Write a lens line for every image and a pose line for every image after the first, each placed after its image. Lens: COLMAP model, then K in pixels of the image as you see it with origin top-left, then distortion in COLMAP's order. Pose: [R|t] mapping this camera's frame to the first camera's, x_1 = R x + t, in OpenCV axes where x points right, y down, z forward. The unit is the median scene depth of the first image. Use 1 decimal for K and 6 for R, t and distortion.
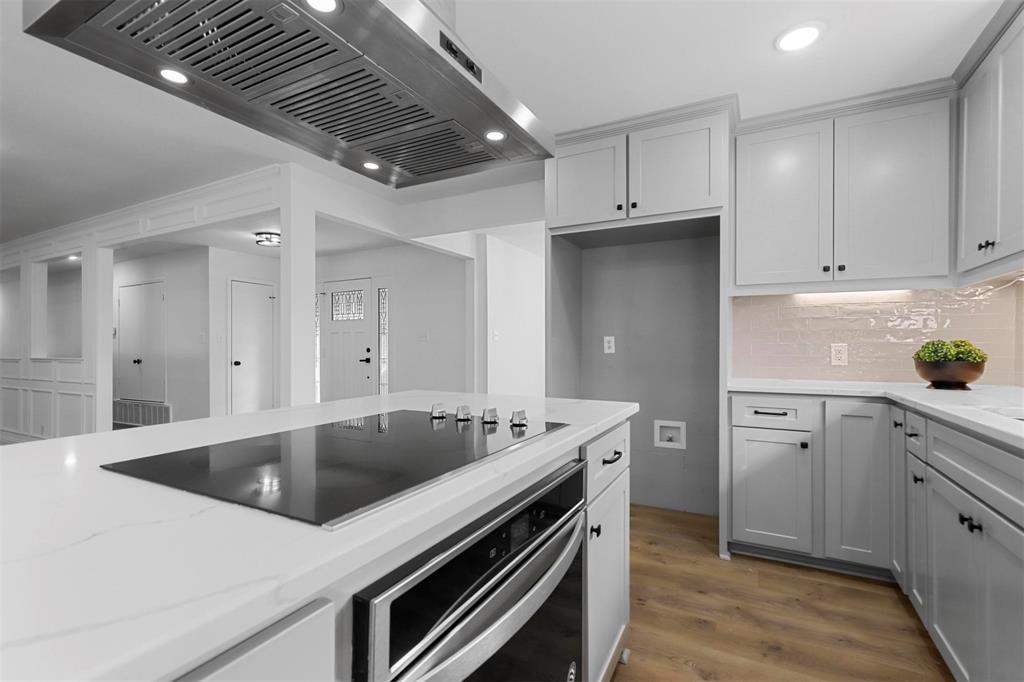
lens RADIAL K [[461.9, 0, 513.2], [0, 461.9, 344.7], [0, 0, 1]] dist [0.003411, -0.001382]
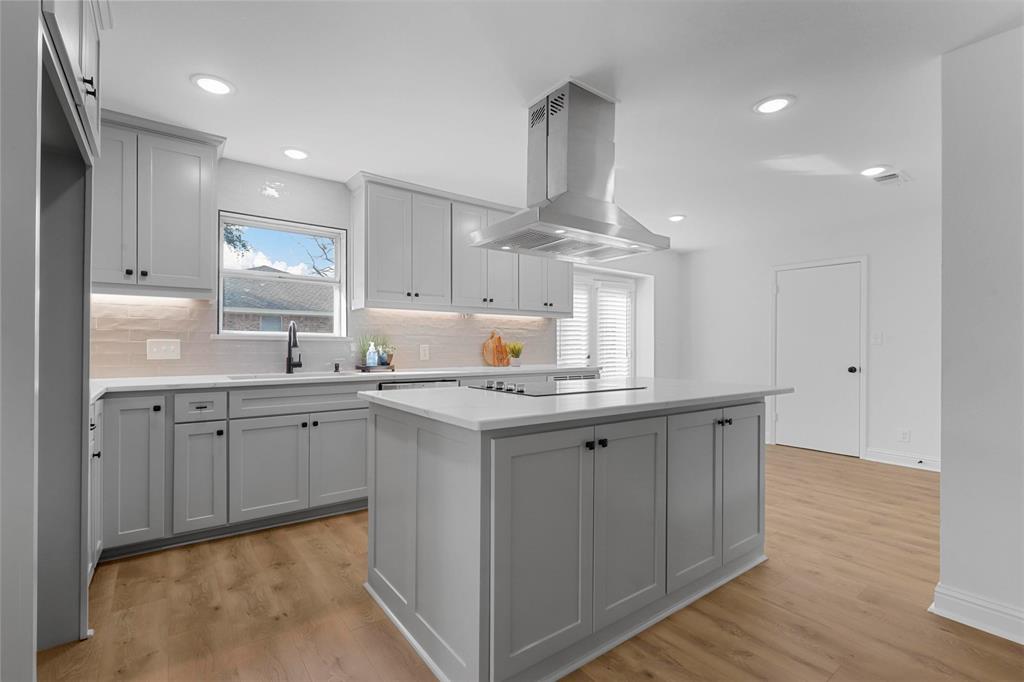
lens RADIAL K [[461.9, 0, 509.2], [0, 461.9, 344.0], [0, 0, 1]] dist [0.003411, -0.001382]
pose [[-0.899826, -0.004832, 0.436223, -0.503414], [-0.005756, 0.999983, -0.000797, -0.005257], [-0.436211, -0.003228, -0.899838, 1.492899]]
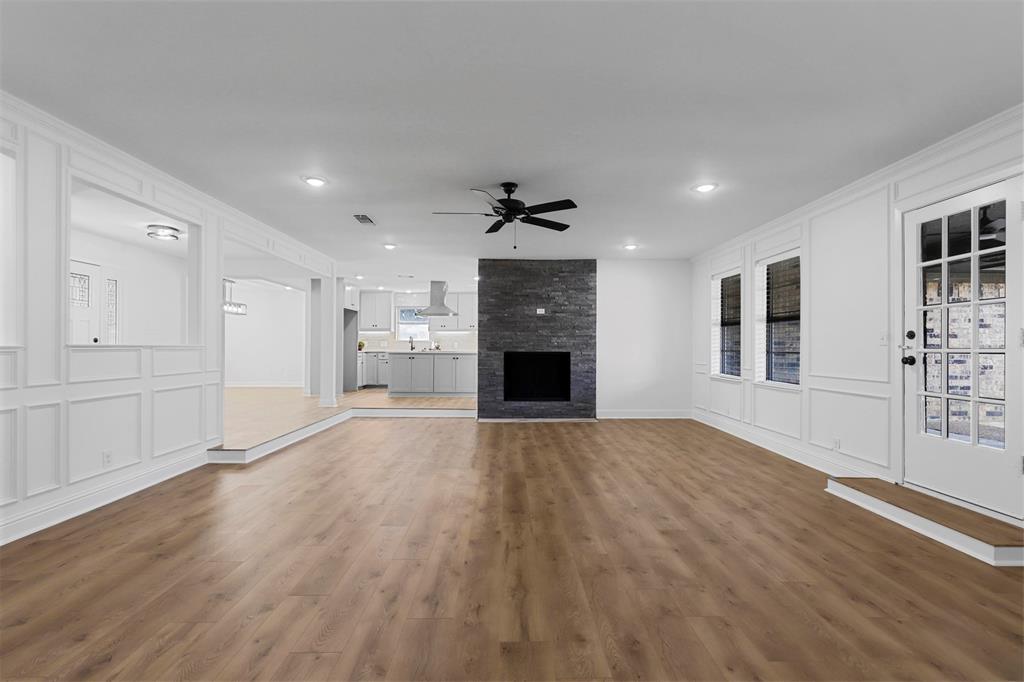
lens RADIAL K [[461.9, 0, 514.8], [0, 461.9, 341.5], [0, 0, 1]] dist [0.003411, -0.001382]
pose [[-0.477704, 0.014545, 0.878400, -4.368938], [-0.002615, 0.999835, -0.017979, 0.078519], [-0.878517, -0.010886, -0.477588, 1.924956]]
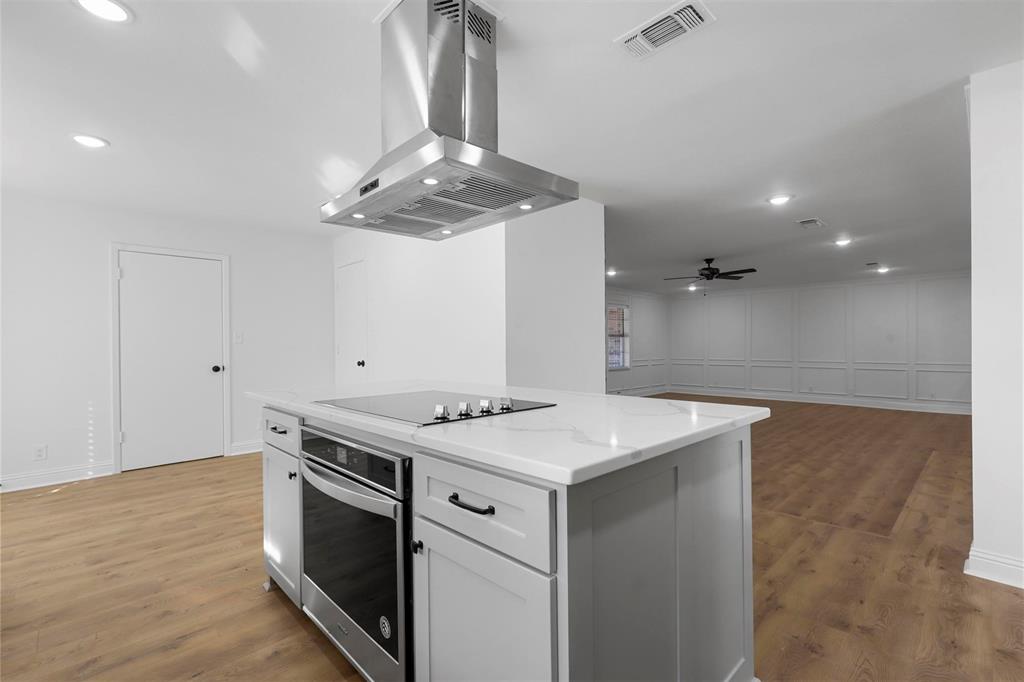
lens RADIAL K [[461.9, 0, 512.0], [0, 461.9, 345.4], [0, 0, 1]] dist [0.003411, -0.001382]
pose [[-0.321940, 0.008116, -0.946725, 0.561089], [0.008603, 0.999947, 0.005646, -0.004708], [0.946721, -0.006326, -0.321993, 0.832455]]
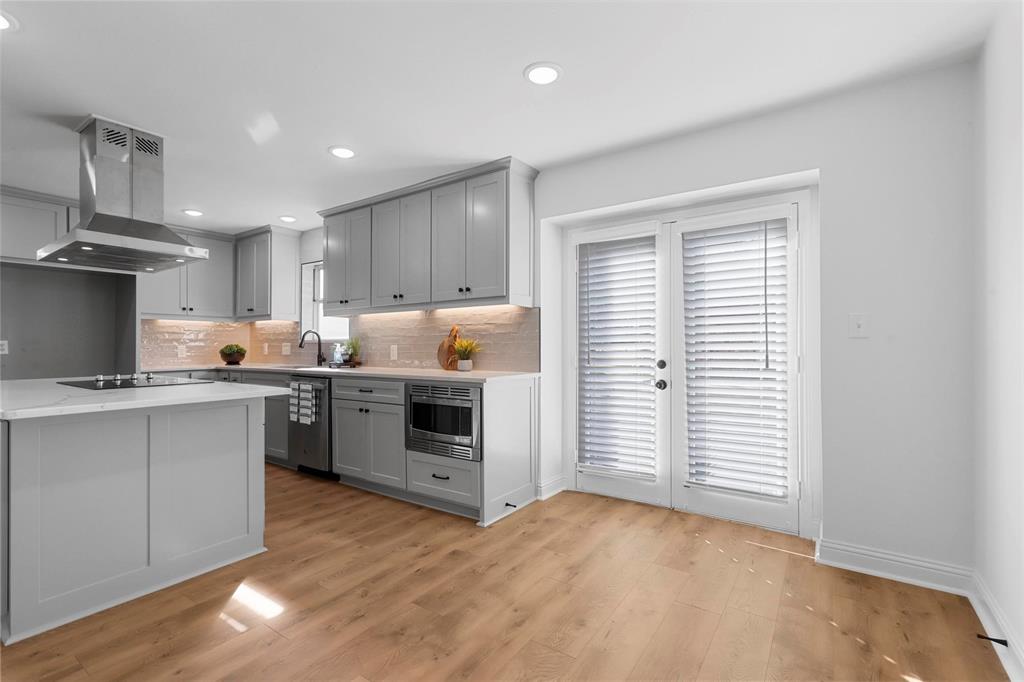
lens RADIAL K [[461.9, 0, 509.5], [0, 461.9, 344.4], [0, 0, 1]] dist [0.003411, -0.001382]
pose [[0.128941, 0.000910, 0.991652, -1.253822], [0.004128, 0.999990, -0.001454, -0.000831], [-0.991644, 0.004281, 0.128936, -0.730044]]
